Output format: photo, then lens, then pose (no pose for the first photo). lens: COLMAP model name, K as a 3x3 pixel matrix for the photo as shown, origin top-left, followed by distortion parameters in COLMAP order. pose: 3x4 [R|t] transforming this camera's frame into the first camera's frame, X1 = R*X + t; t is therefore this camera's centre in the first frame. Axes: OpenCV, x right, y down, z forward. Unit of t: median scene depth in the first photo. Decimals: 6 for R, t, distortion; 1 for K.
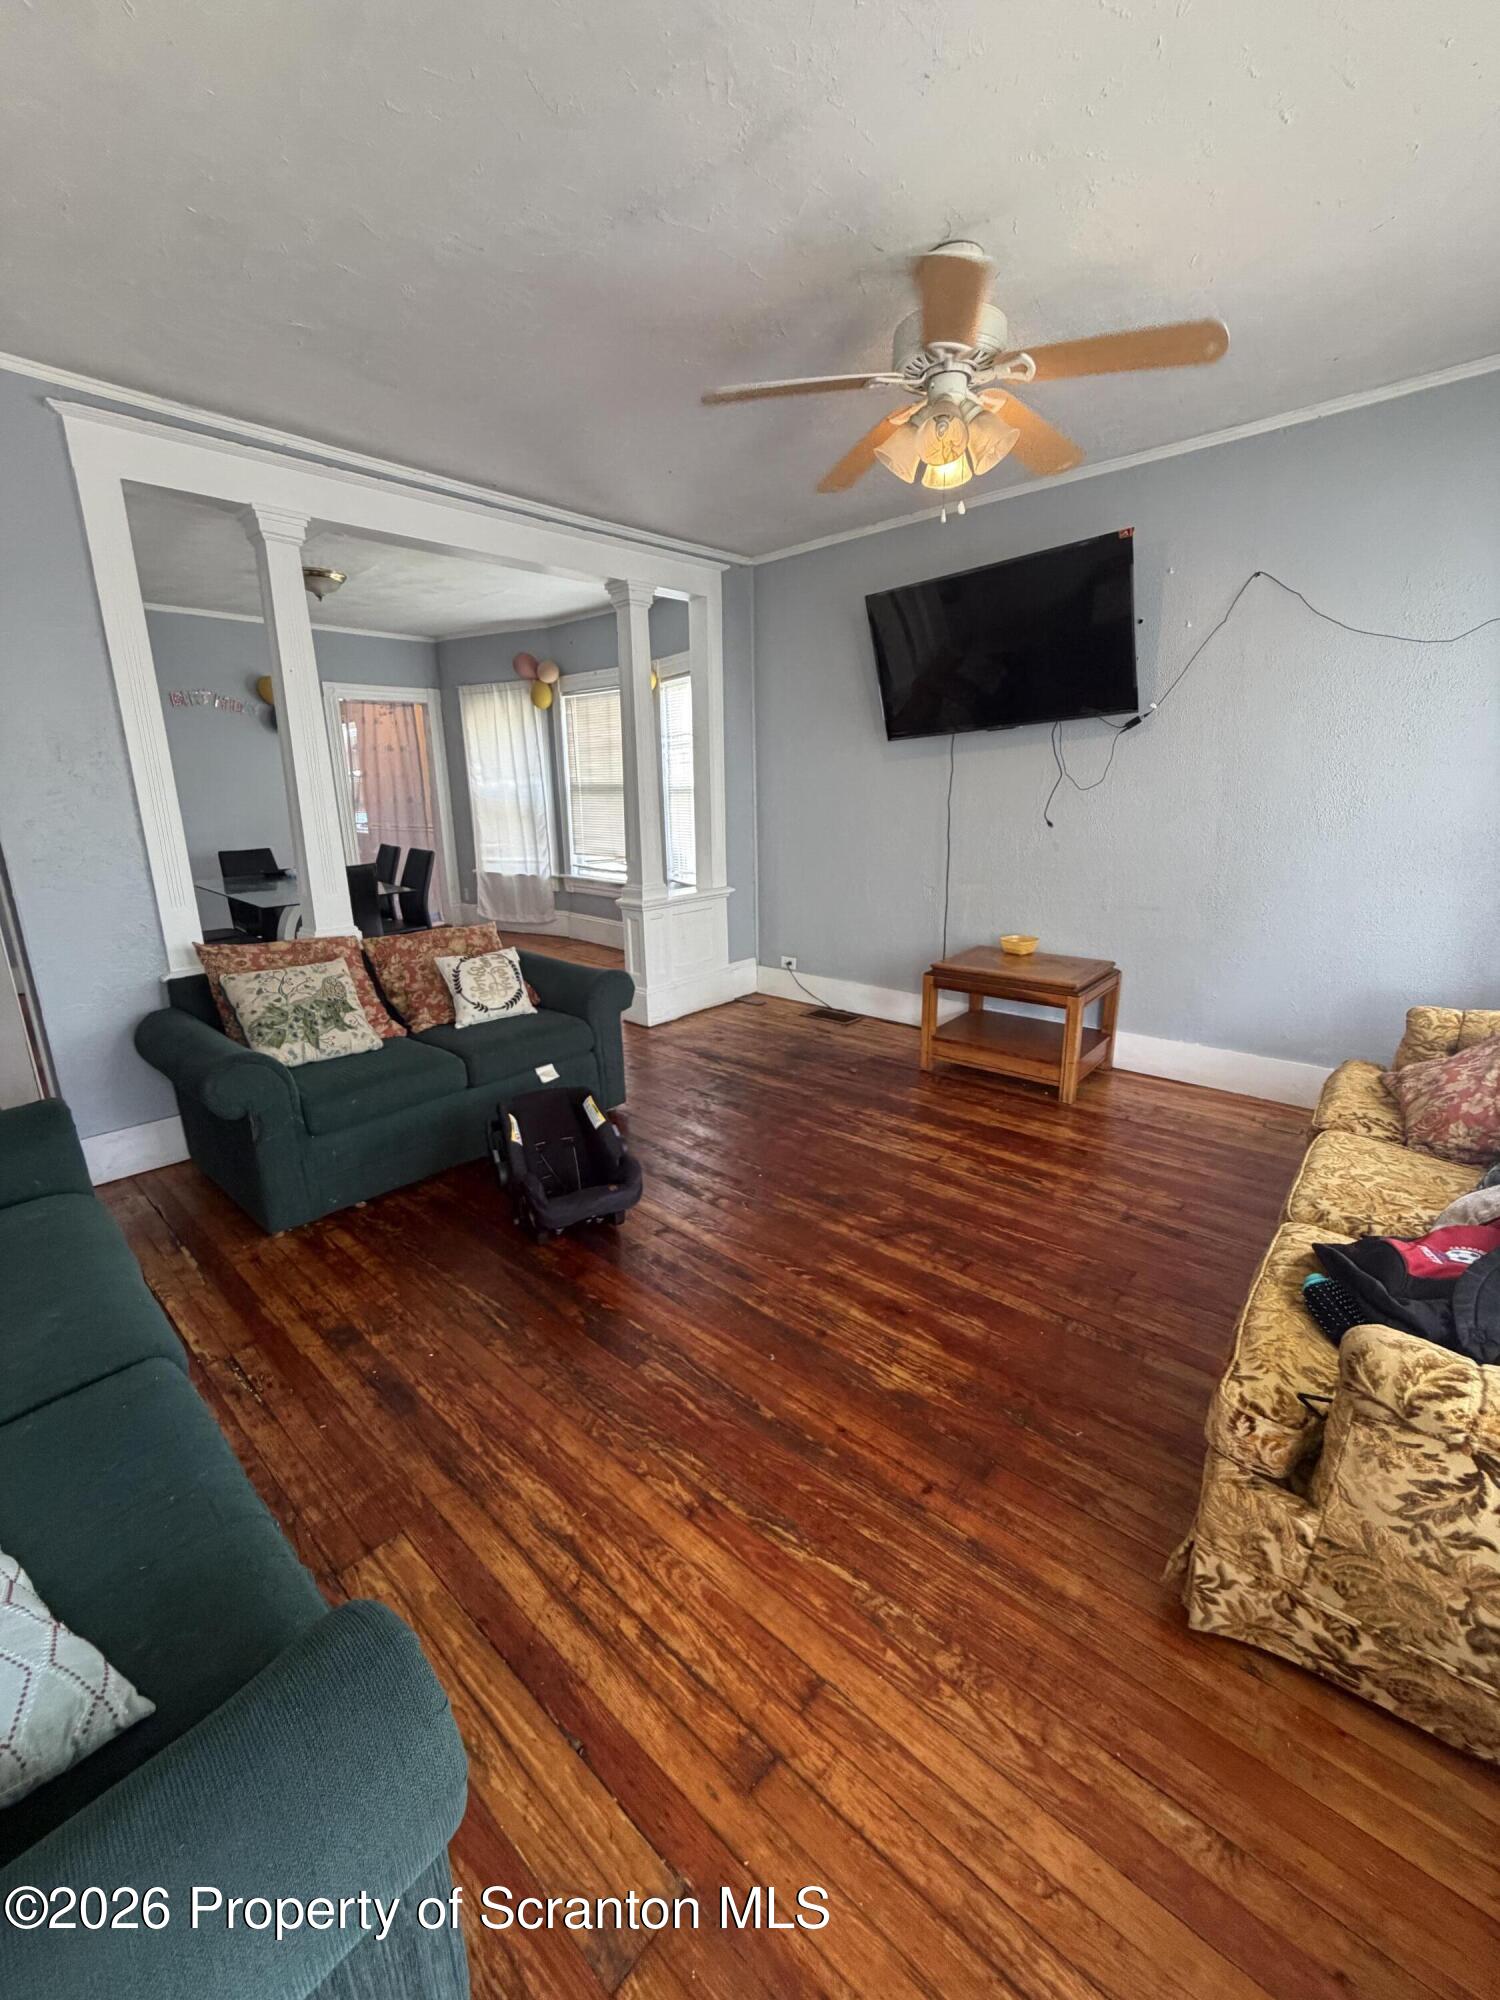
lens RADIAL K [[812.6, 0, 753.1], [0, 812.6, 995.6], [0, 0, 1]] dist [-0.000065, 0.000117]
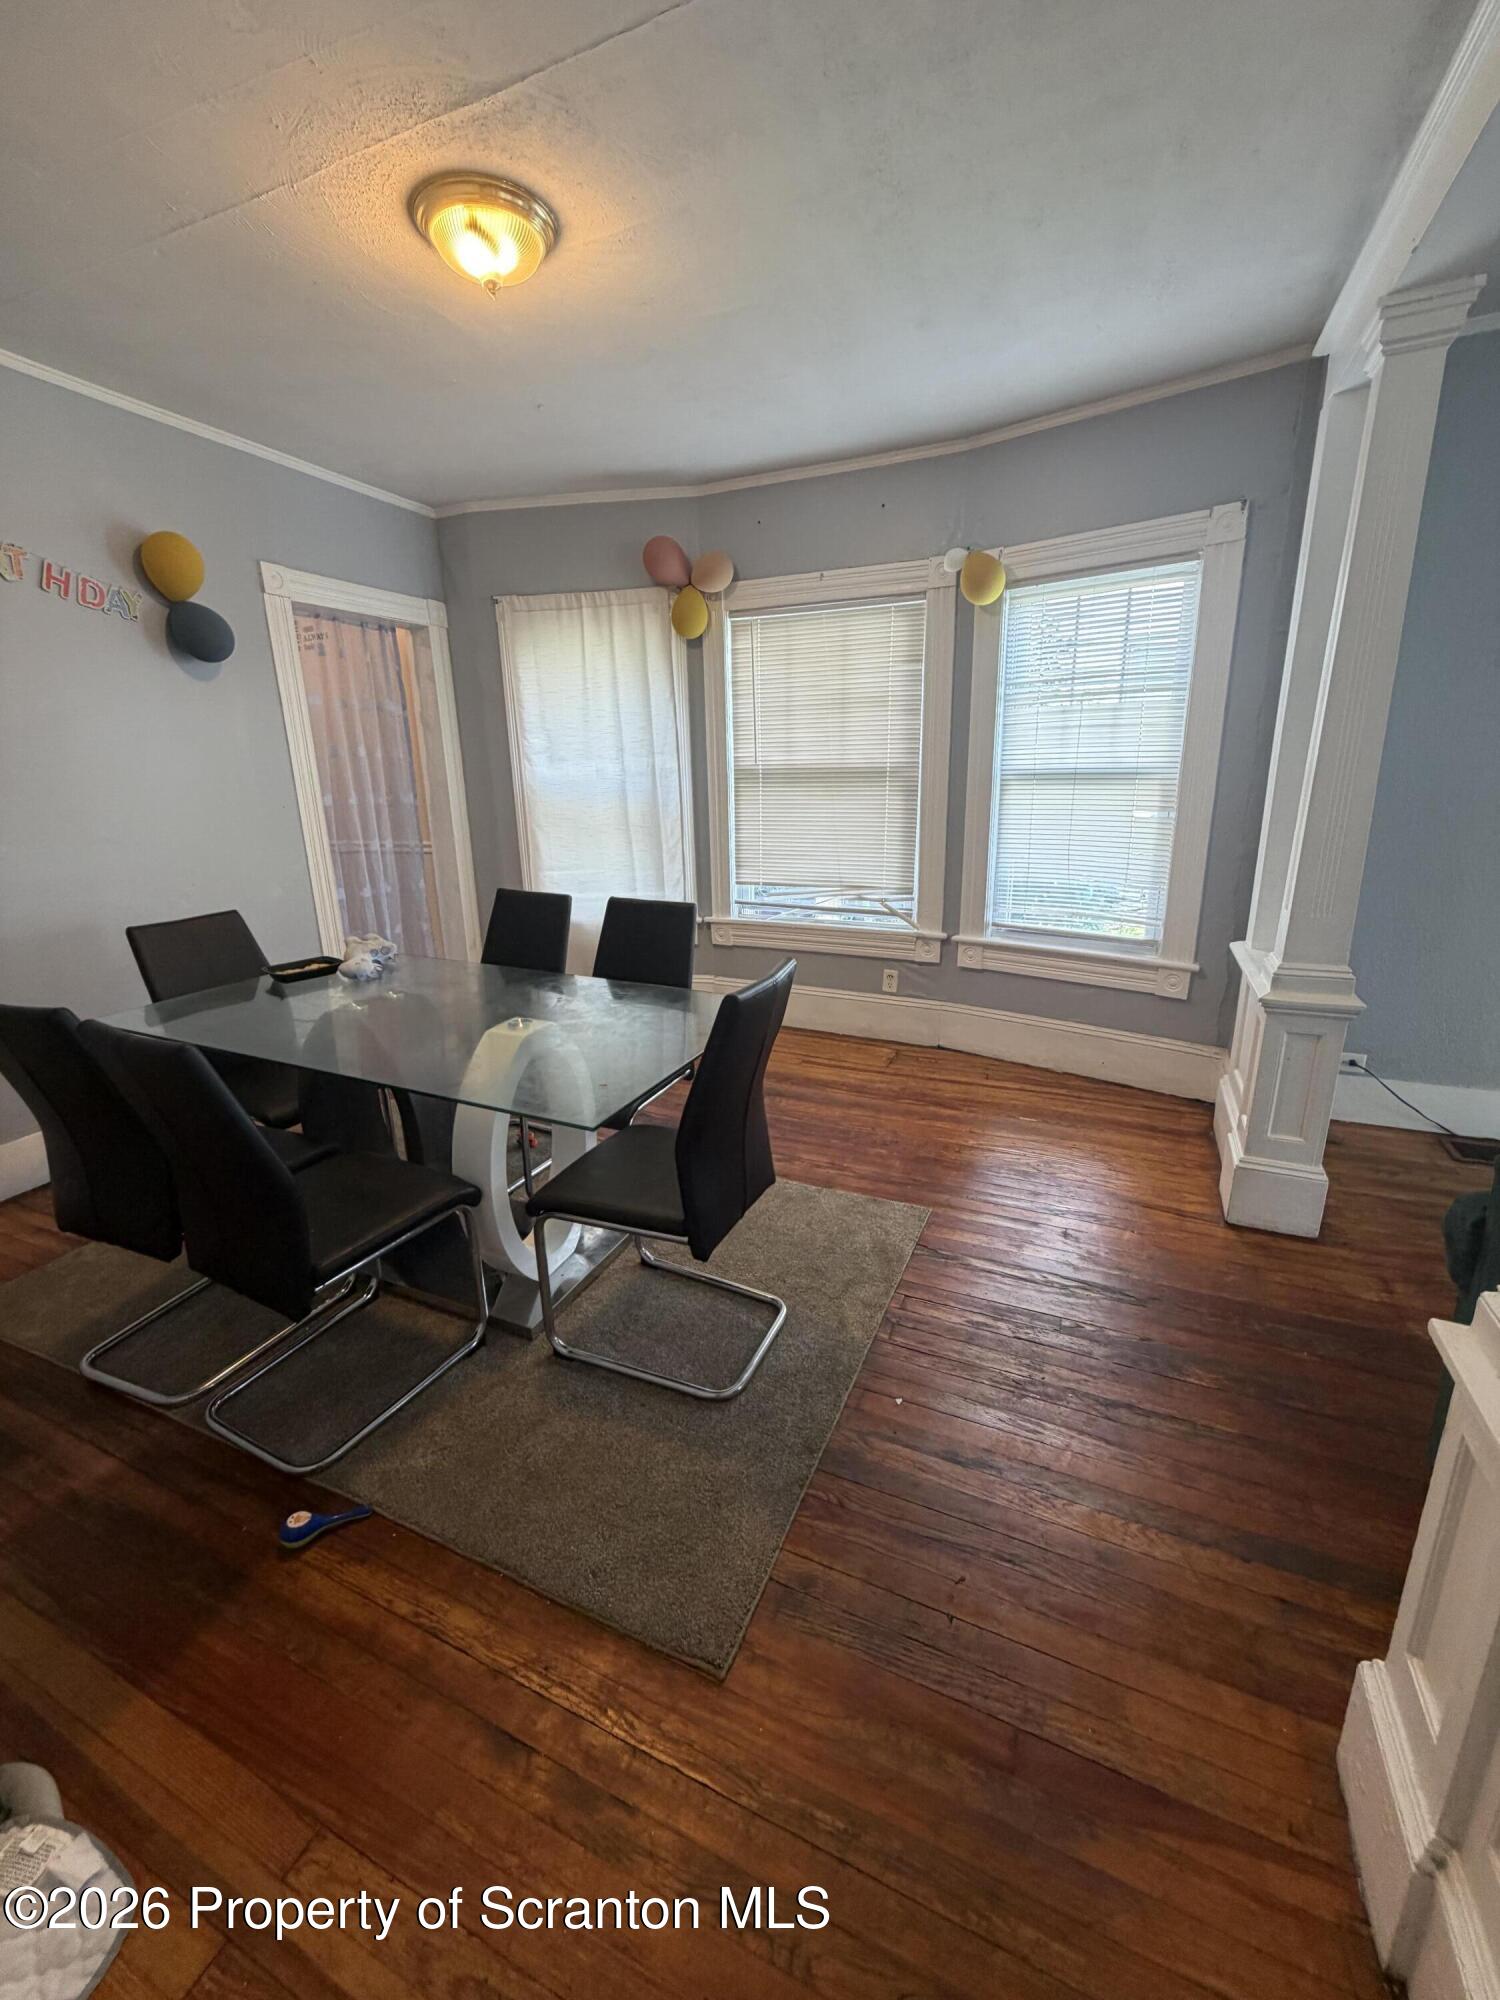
lens RADIAL K [[812.6, 0, 753.1], [0, 812.6, 995.6], [0, 0, 1]] dist [-0.000065, 0.000117]
pose [[0.946992, -0.089430, 0.308558, -0.405622], [0.086098, 0.995987, 0.024425, -0.104438], [-0.309504, 0.003436, 0.950892, 0.417746]]
